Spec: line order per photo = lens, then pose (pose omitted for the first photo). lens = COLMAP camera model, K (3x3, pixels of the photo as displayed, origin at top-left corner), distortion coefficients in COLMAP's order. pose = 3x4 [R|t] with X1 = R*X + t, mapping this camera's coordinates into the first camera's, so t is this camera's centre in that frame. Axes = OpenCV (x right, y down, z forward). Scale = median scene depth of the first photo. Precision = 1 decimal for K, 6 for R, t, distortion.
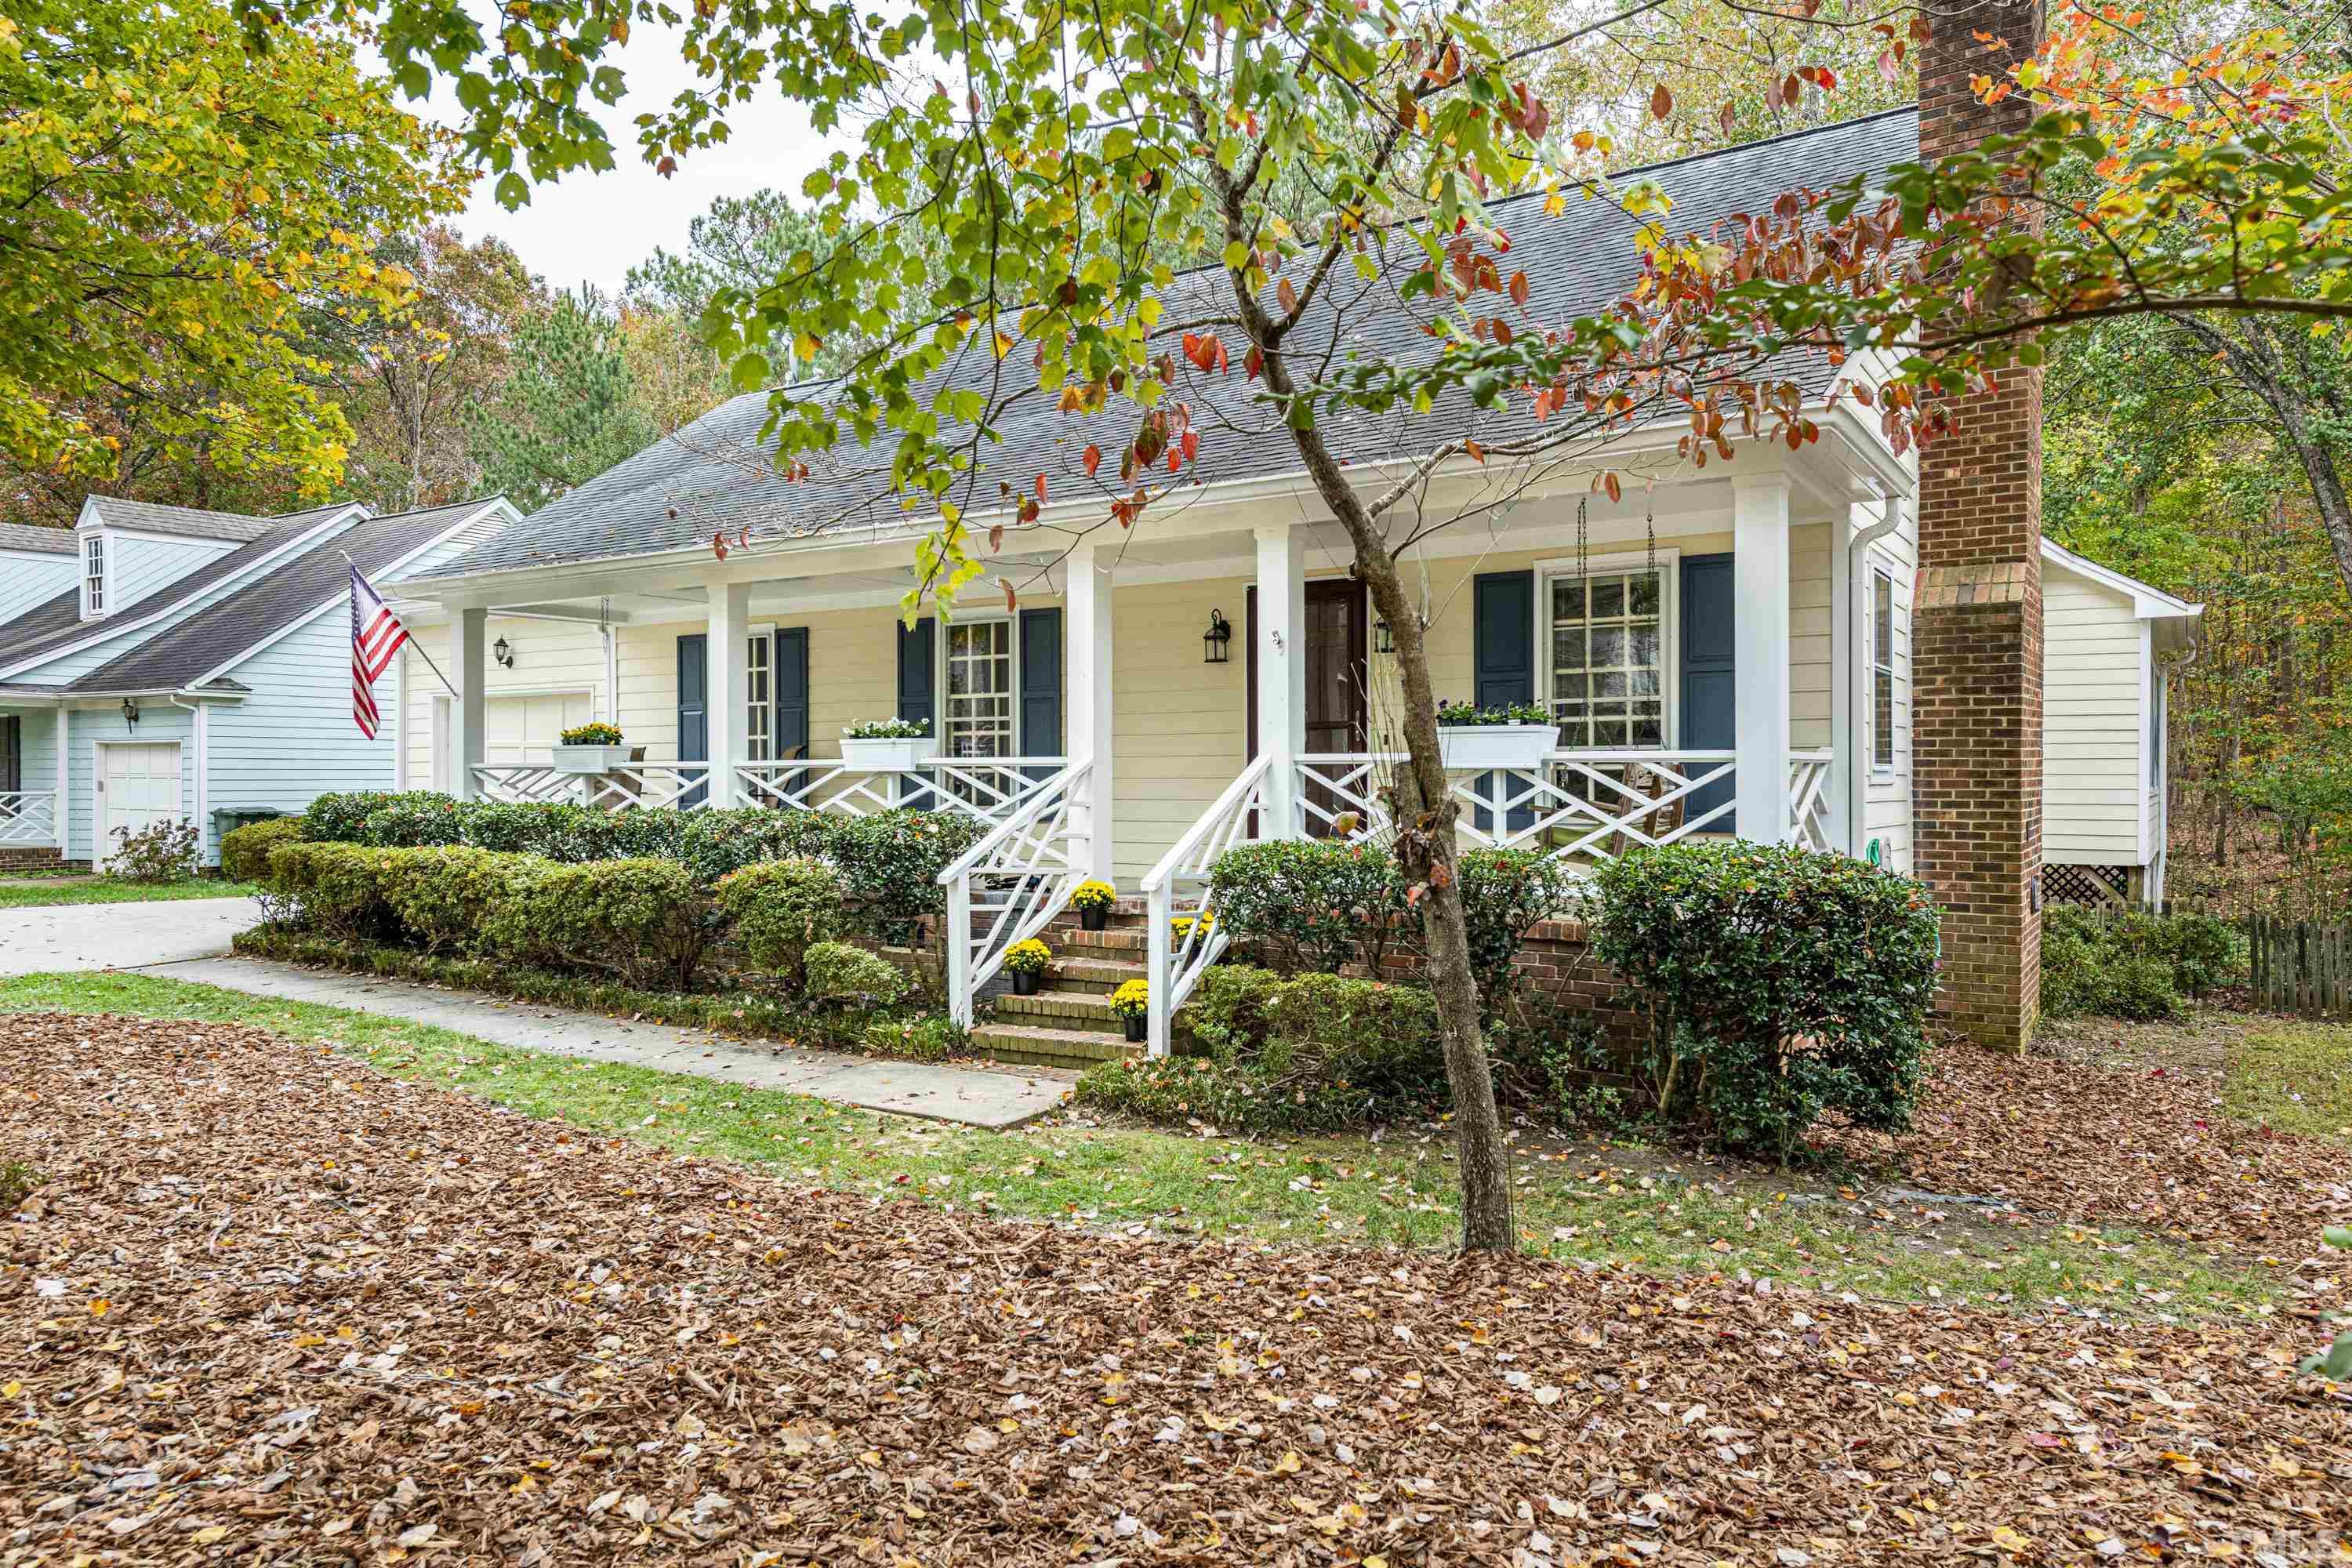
lens RADIAL K [[1203.9, 0, 1170.9], [0, 1203.9, 779.0], [0, 0, 1]] dist [0.005122, 0.000271]
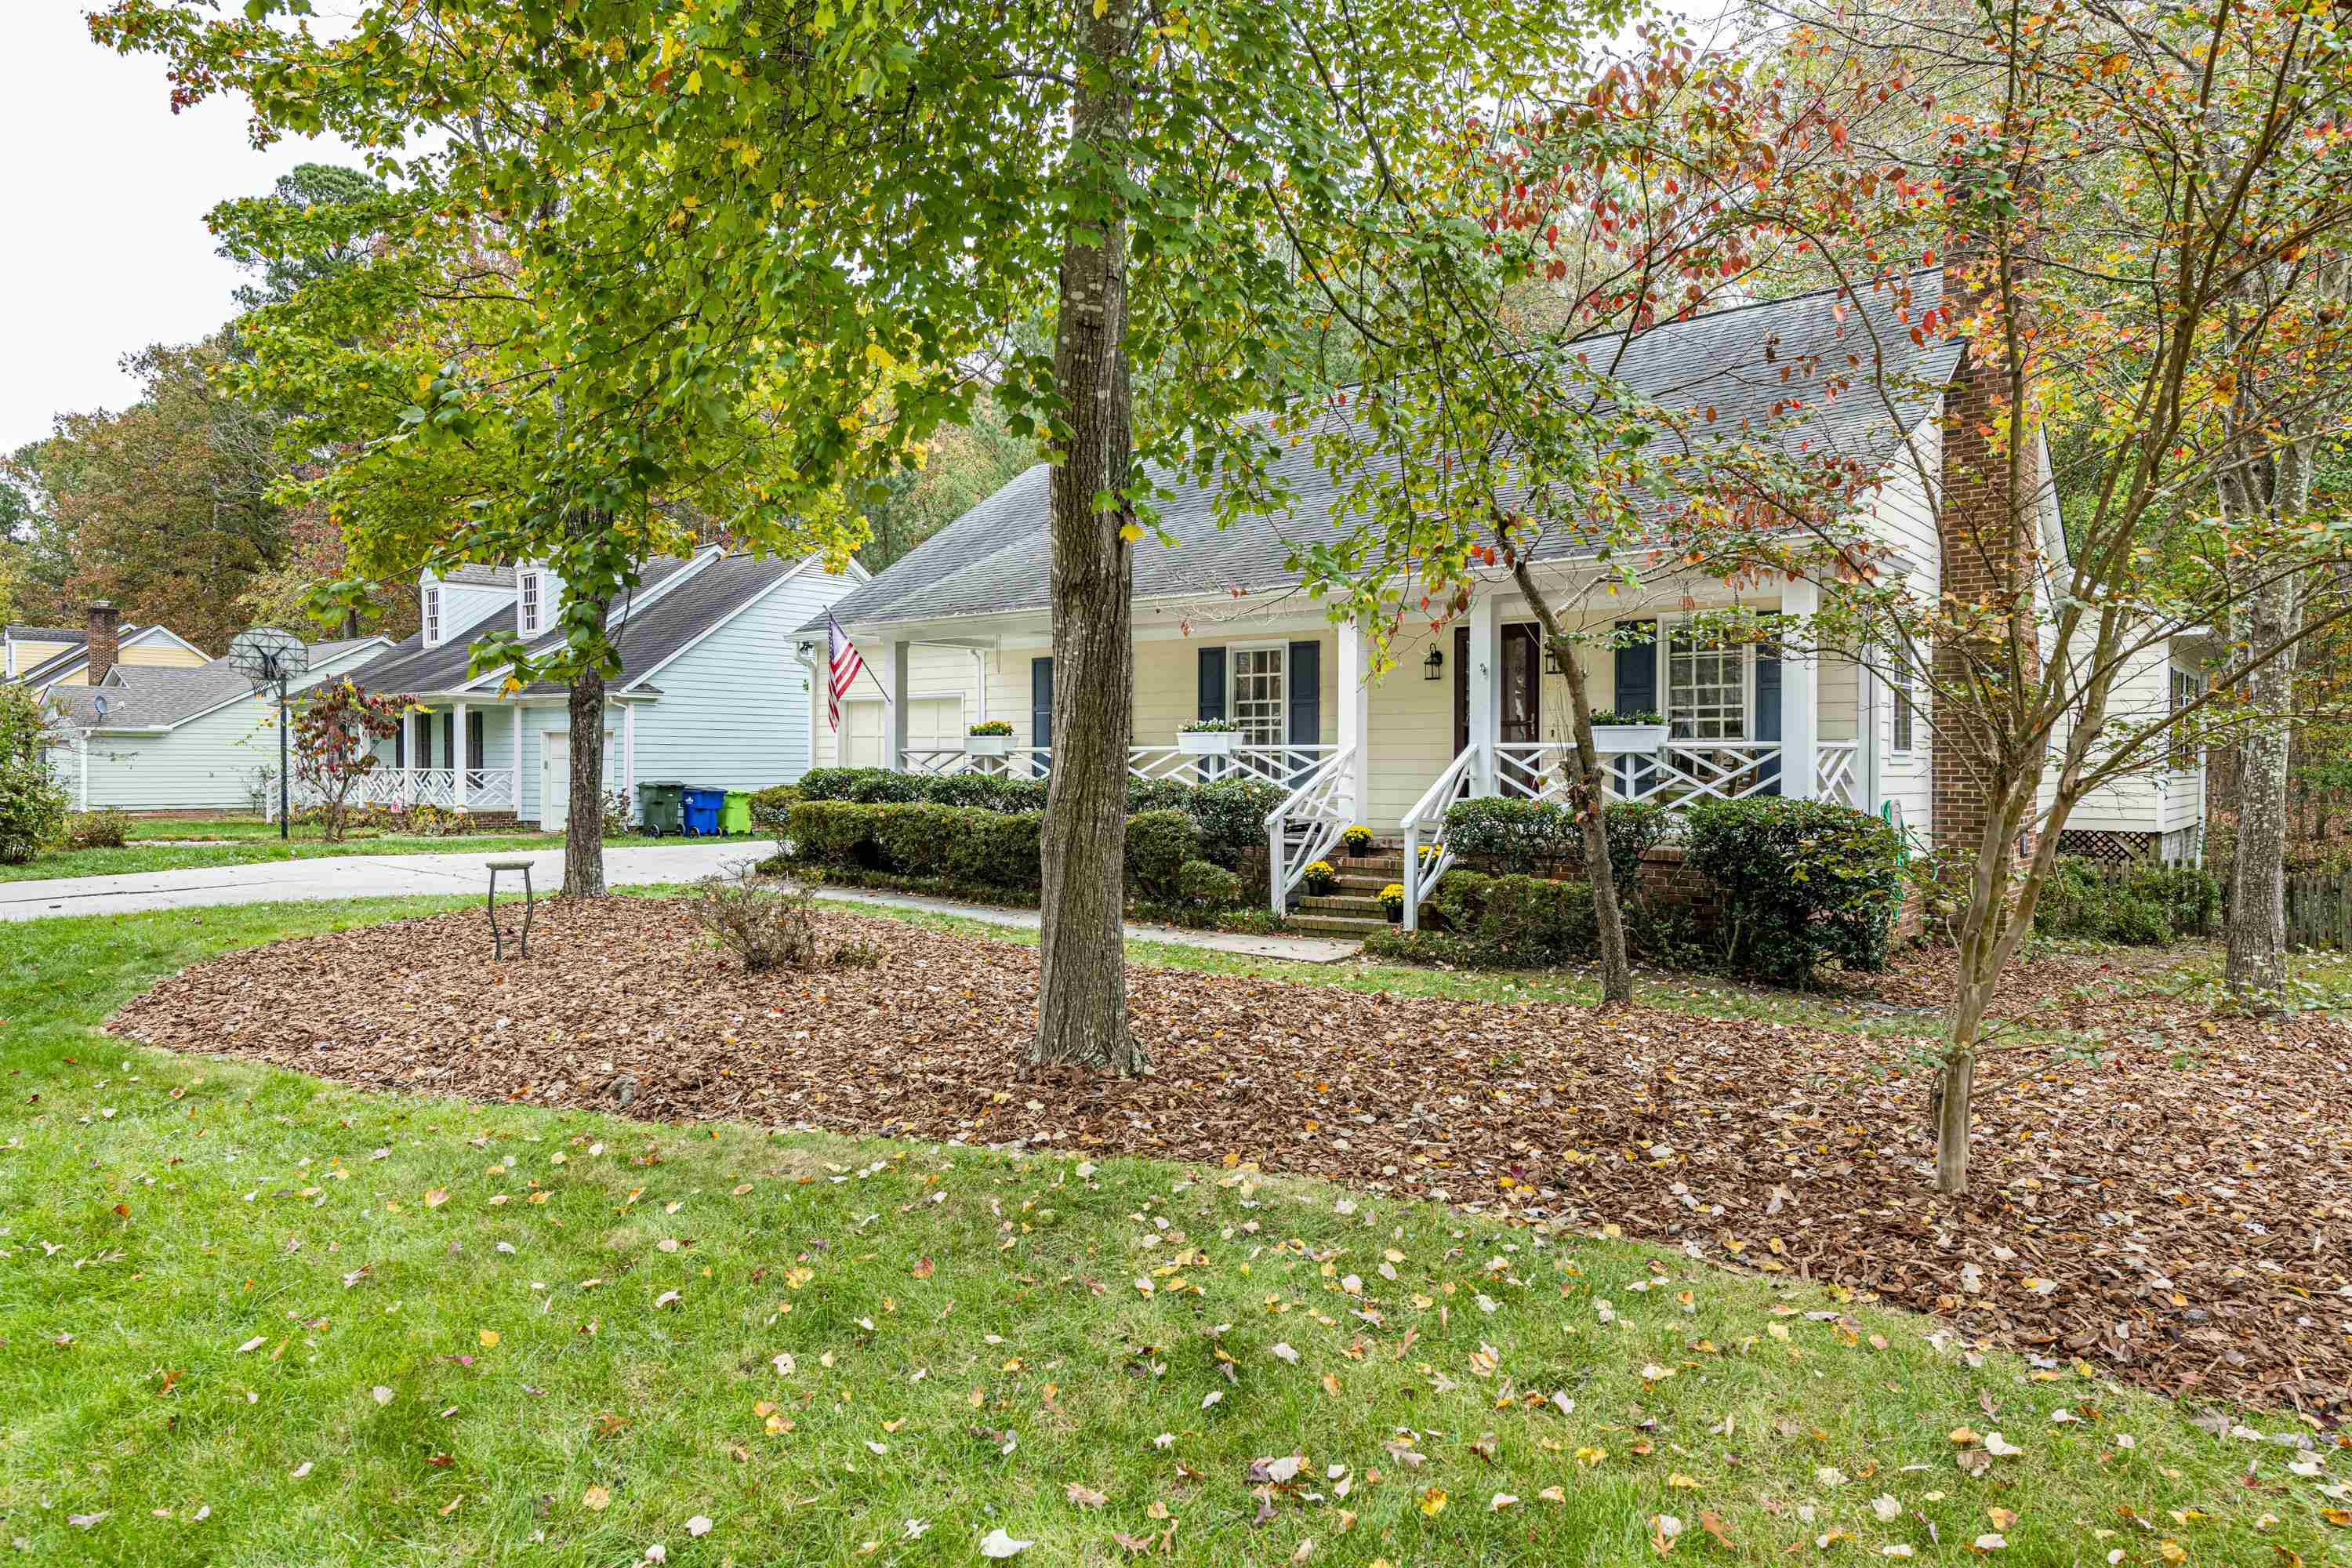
lens RADIAL K [[1203.9, 0, 1185.9], [0, 1203.9, 782.3], [0, 0, 1]] dist [0.005122, 0.000271]
pose [[0.995139, 0.005294, -0.098338, -0.139950], [-0.003998, 0.999903, 0.013376, 0.010563], [0.098399, -0.012918, 0.995063, -0.582235]]
